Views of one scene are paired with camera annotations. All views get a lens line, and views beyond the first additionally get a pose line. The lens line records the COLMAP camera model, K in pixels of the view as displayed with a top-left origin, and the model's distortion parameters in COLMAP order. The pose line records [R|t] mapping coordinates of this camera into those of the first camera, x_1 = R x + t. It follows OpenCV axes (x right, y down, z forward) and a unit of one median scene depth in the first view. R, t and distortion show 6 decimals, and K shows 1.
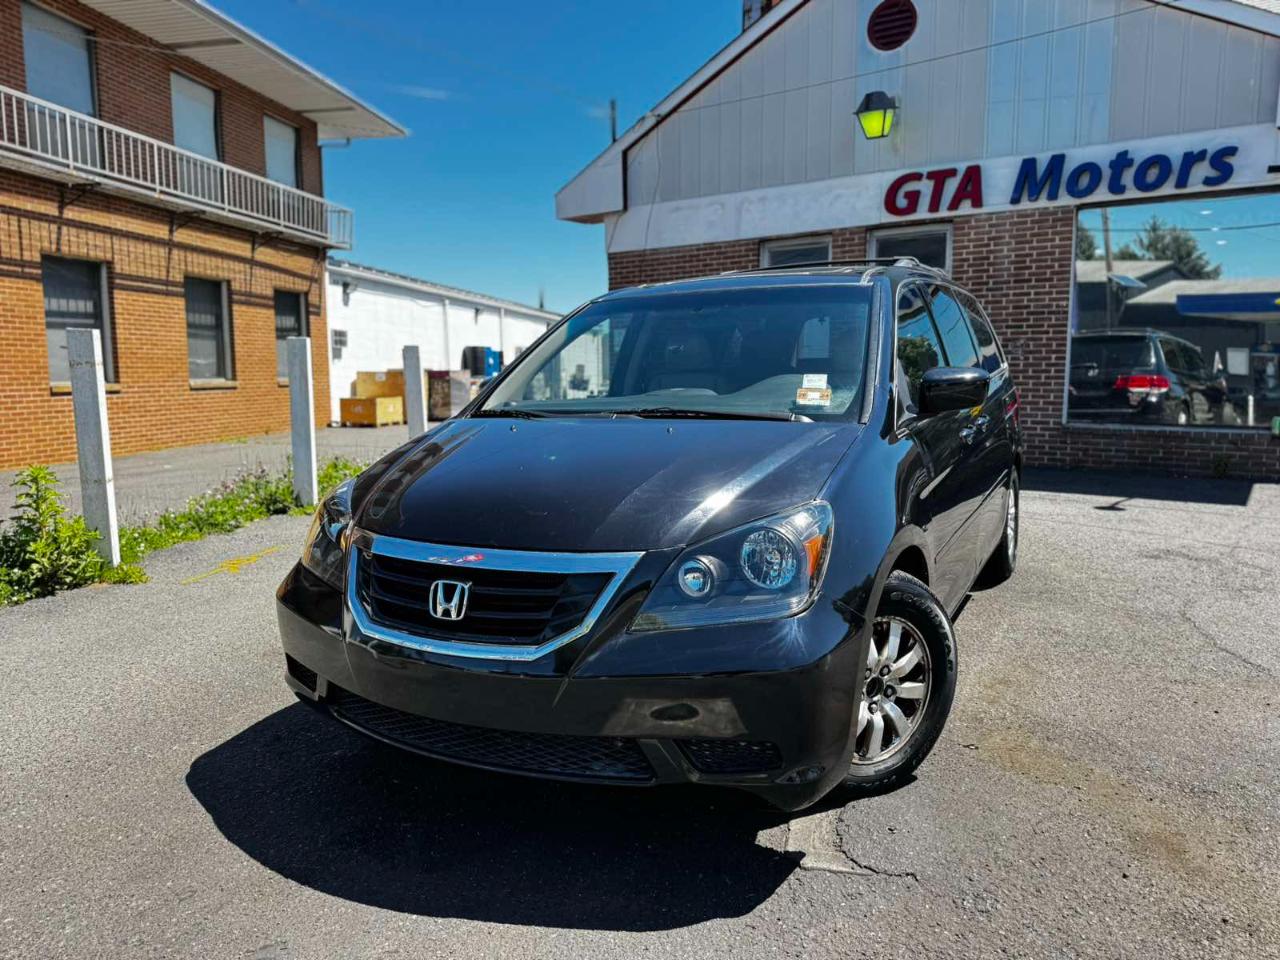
lens RADIAL K [[912.4, 0, 640.0], [0, 912.4, 480.0], [0, 0, 1]] dist [0.013853, -0.024083]
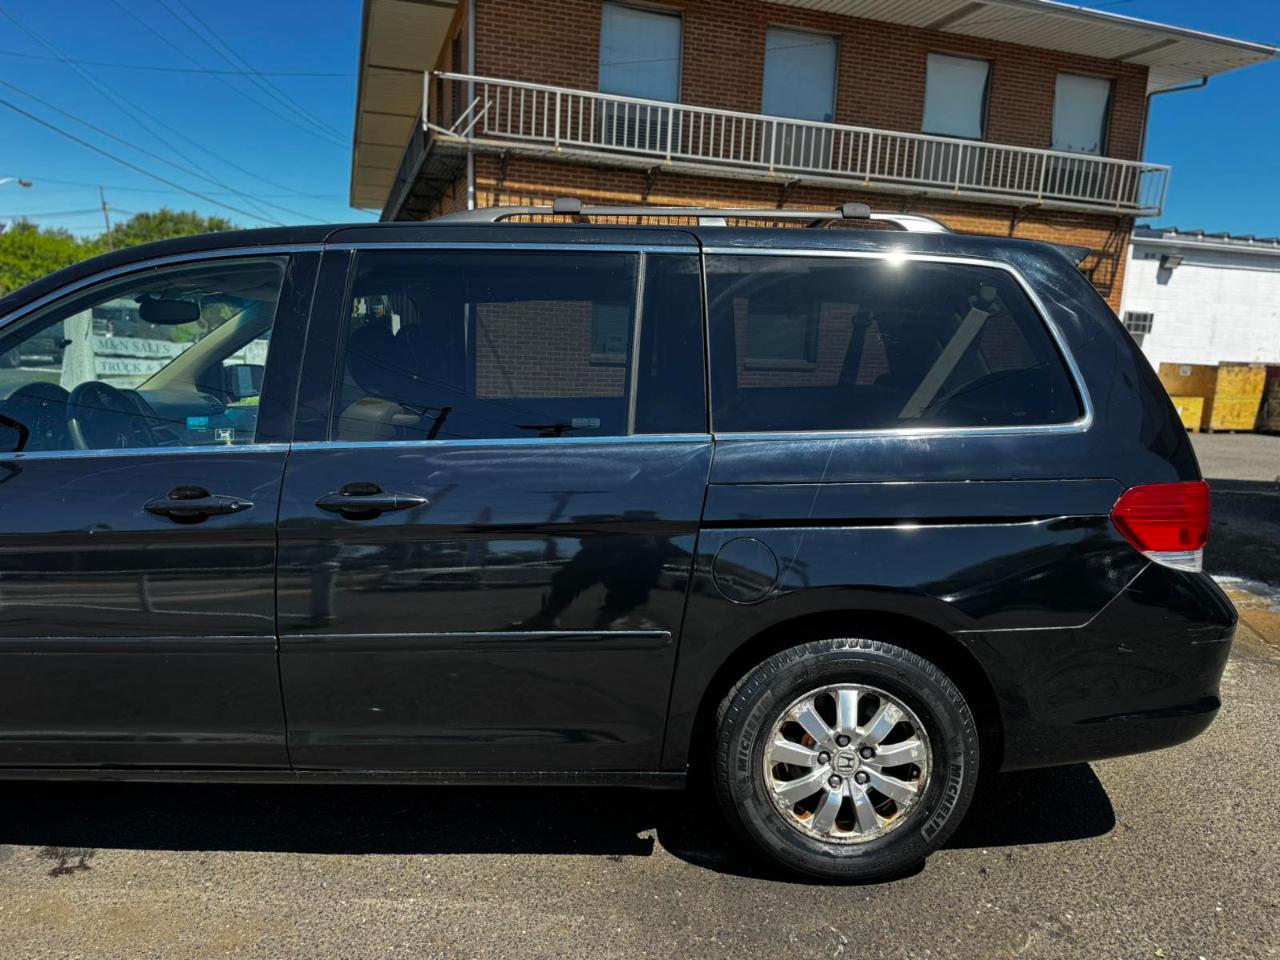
lens RADIAL K [[911.5, 0, 640.9], [0, 911.5, 483.9], [0, 0, 1]] dist [0.028751, -0.043209]
pose [[0.474510, 0.164944, -0.864658, 0.400224], [-0.143432, 0.983647, 0.108929, -0.067589], [0.868486, 0.072331, 0.490409, 0.379435]]
